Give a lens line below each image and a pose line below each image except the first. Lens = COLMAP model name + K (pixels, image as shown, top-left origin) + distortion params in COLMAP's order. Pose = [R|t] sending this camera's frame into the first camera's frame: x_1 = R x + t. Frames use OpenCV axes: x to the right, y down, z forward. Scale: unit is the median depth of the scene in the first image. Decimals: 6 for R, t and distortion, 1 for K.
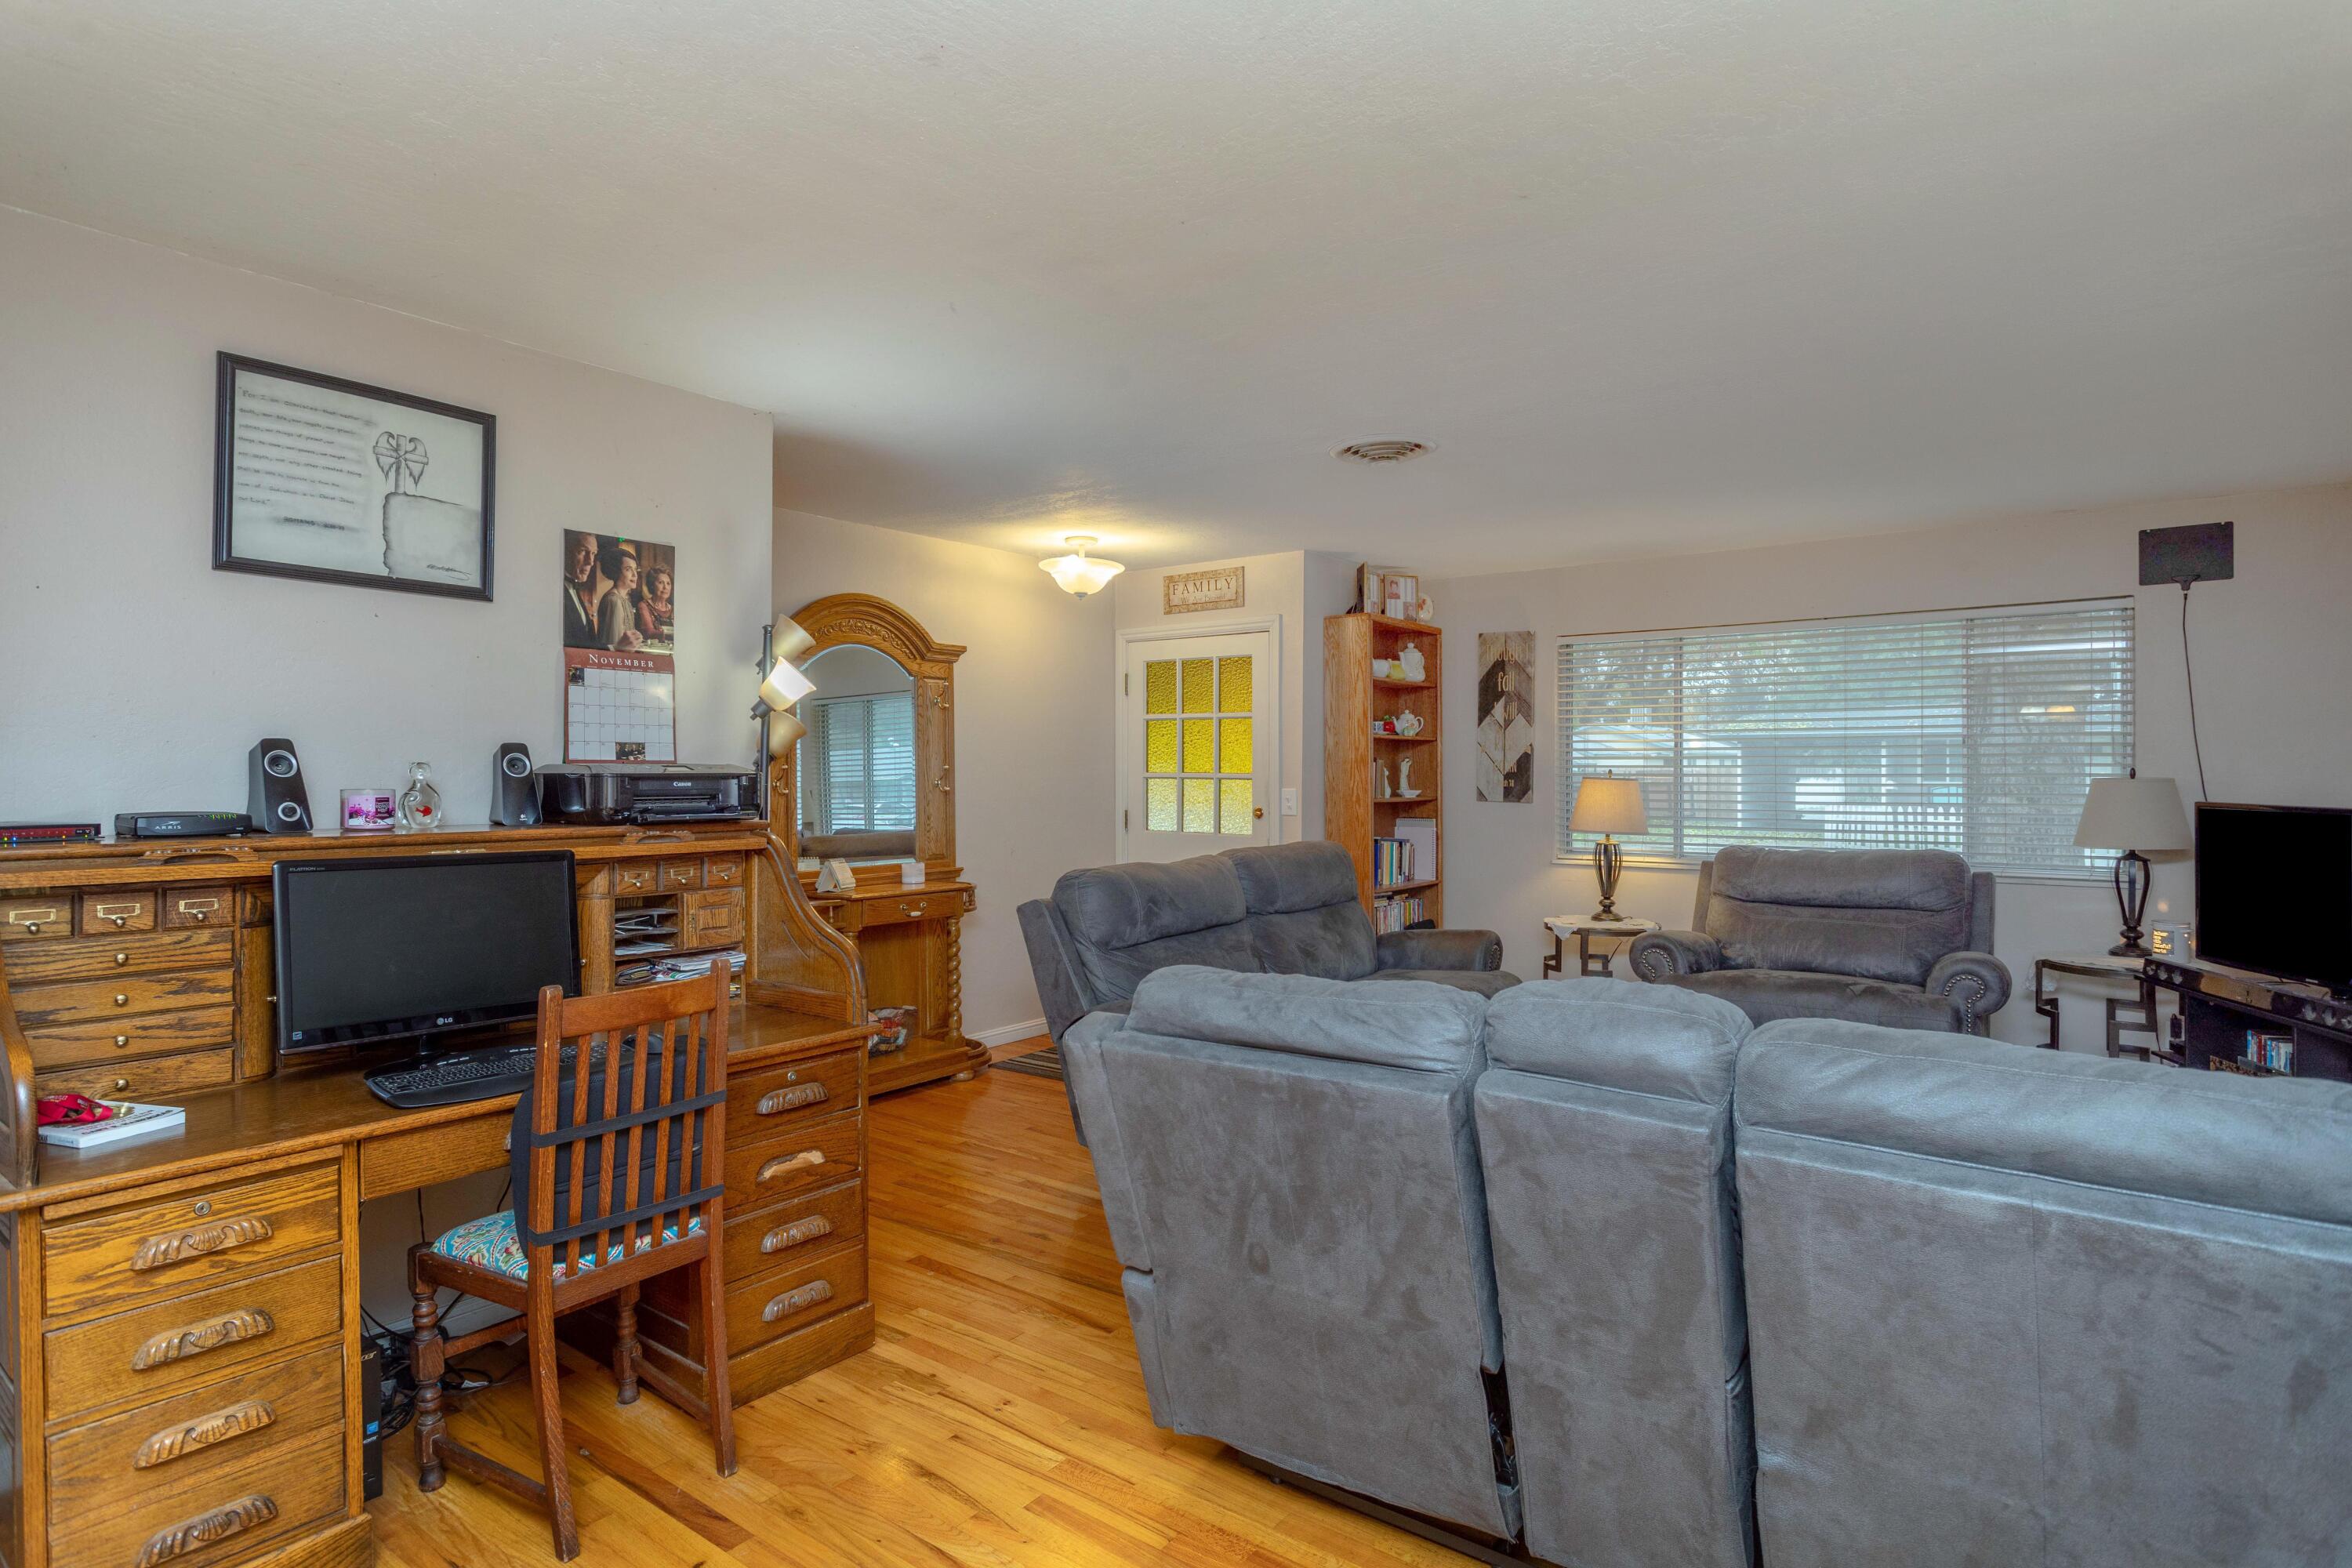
lens RADIAL K [[1289.4, 0, 1171.4], [0, 1289.4, 776.0], [0, 0, 1]] dist [-0.001746, -0.000217]
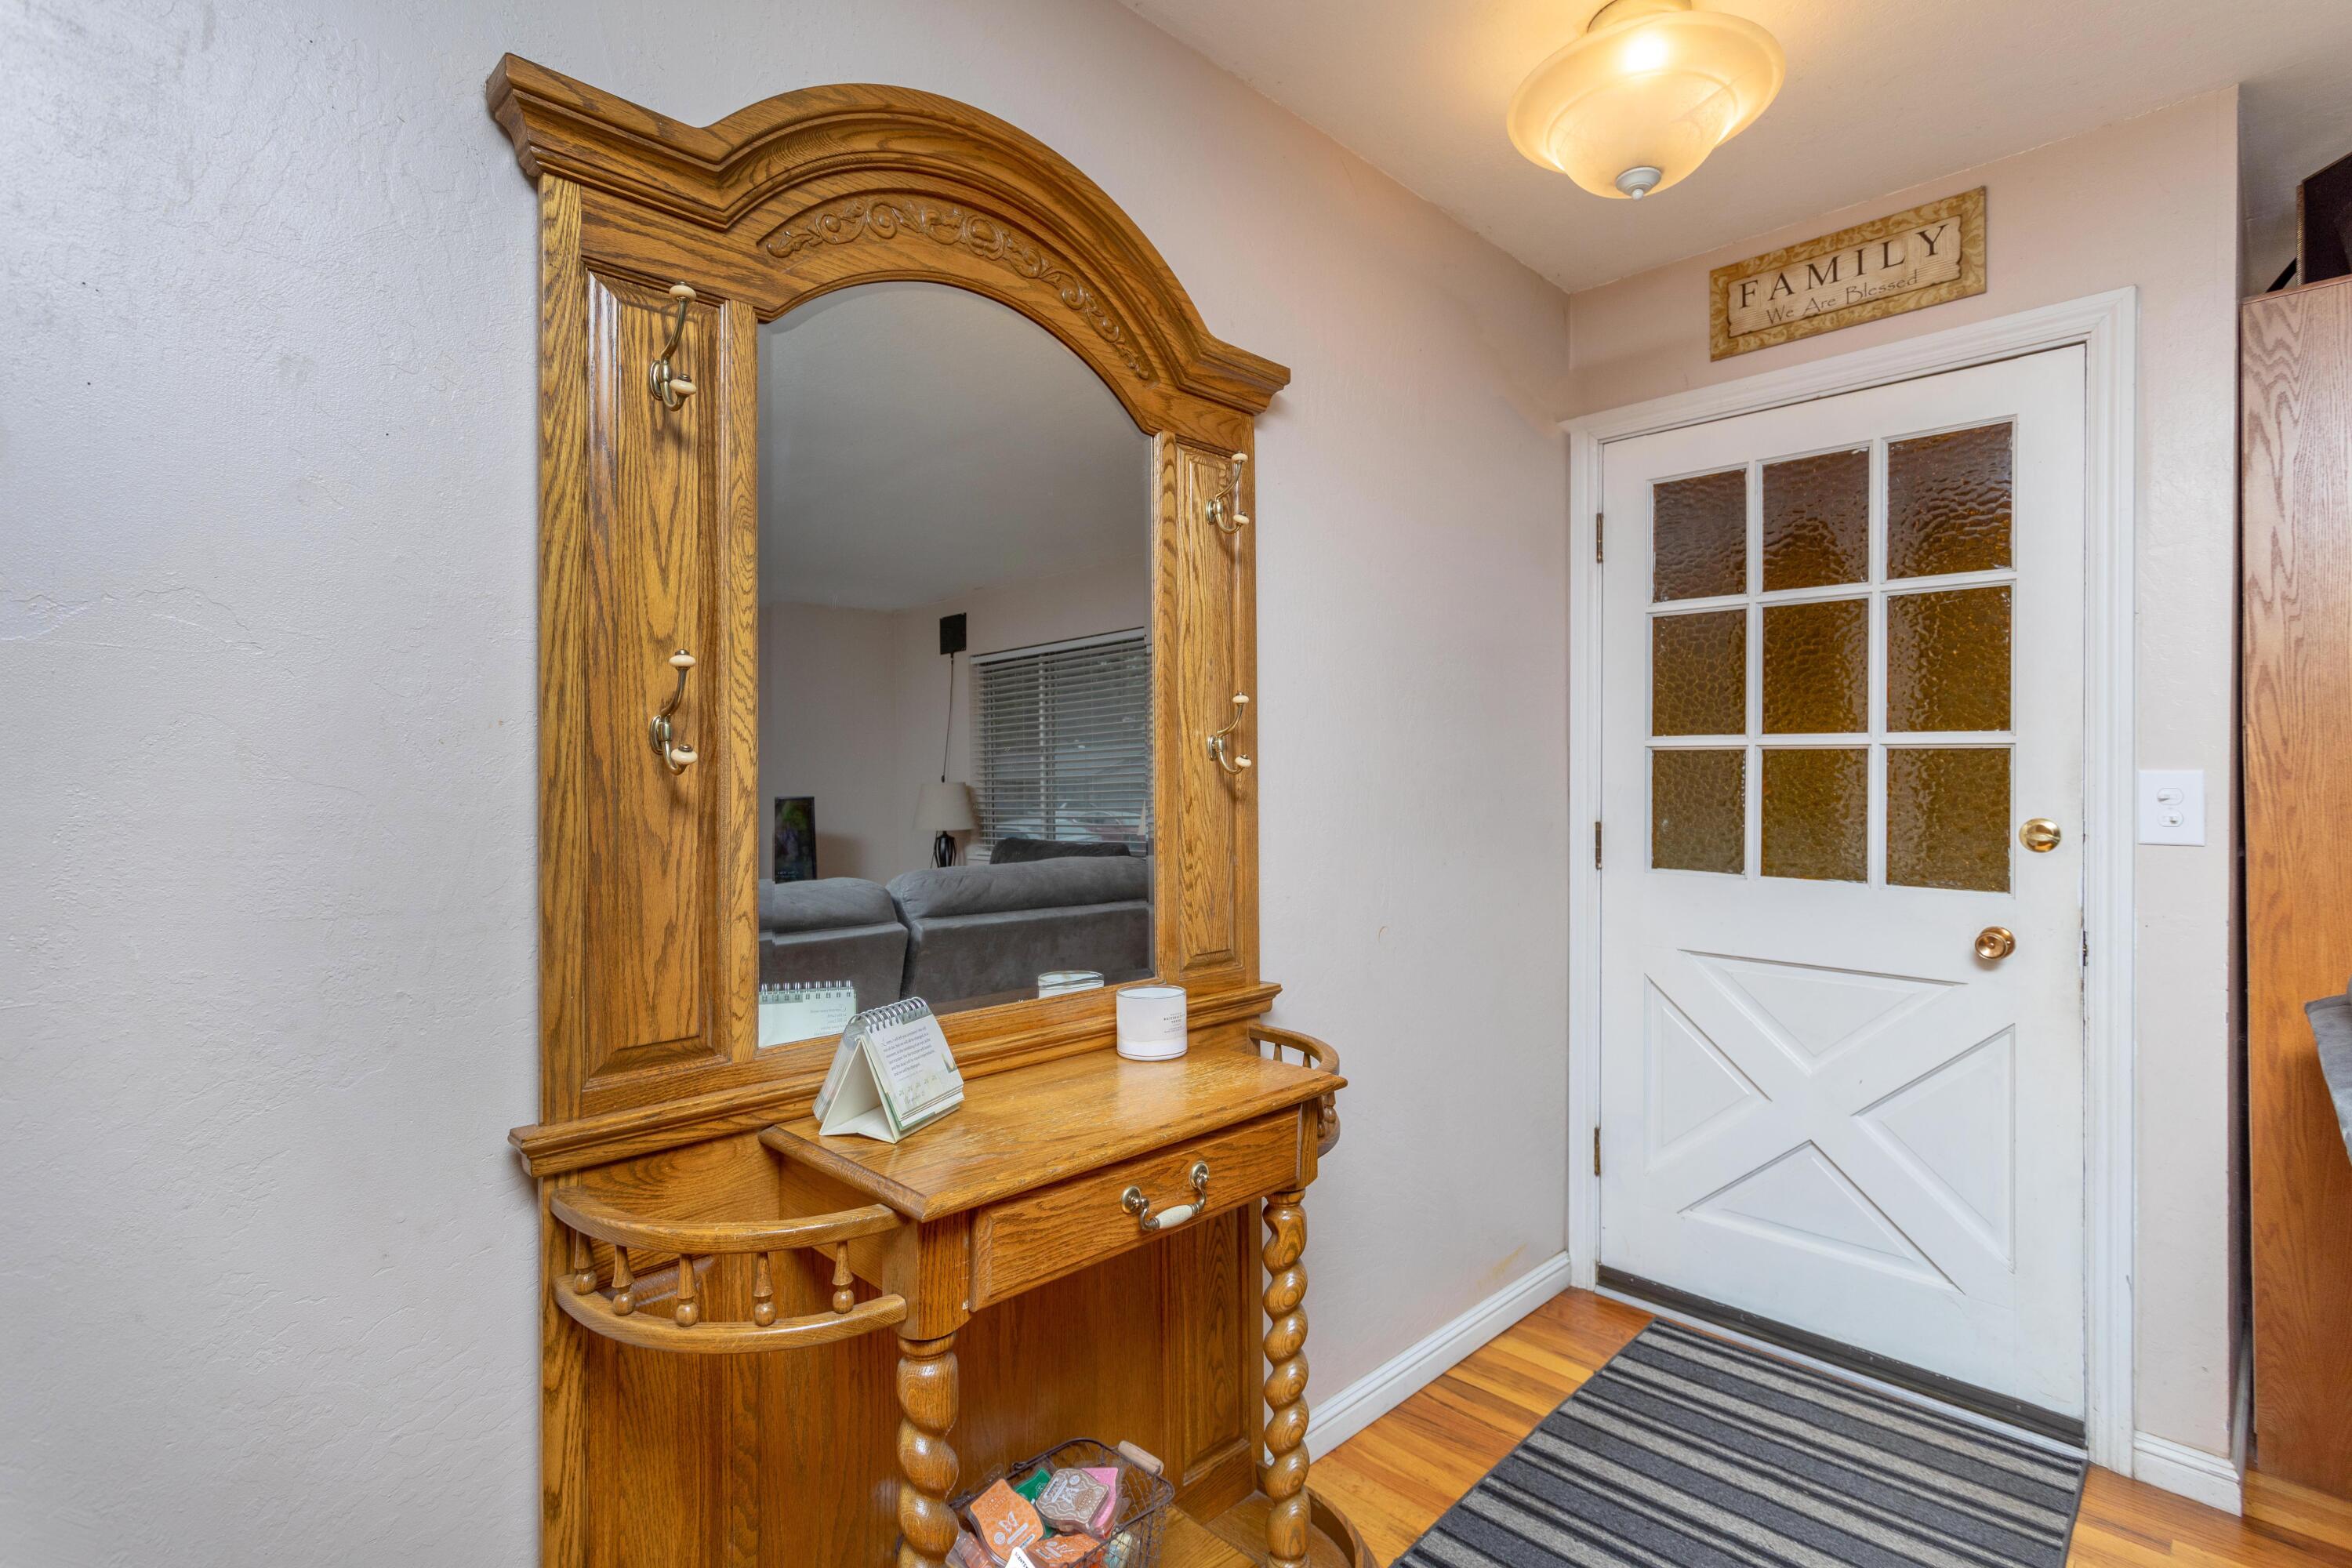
lens RADIAL K [[1136.6, 0, 1173.9], [0, 1136.6, 778.5], [0, 0, 1]] dist [-0.000102, 0.000161]
pose [[0.994303, 0.004203, -0.106506, -0.218818], [-0.004610, 0.999983, -0.003579, 0.021235], [0.106489, 0.004049, 0.994306, 0.952953]]
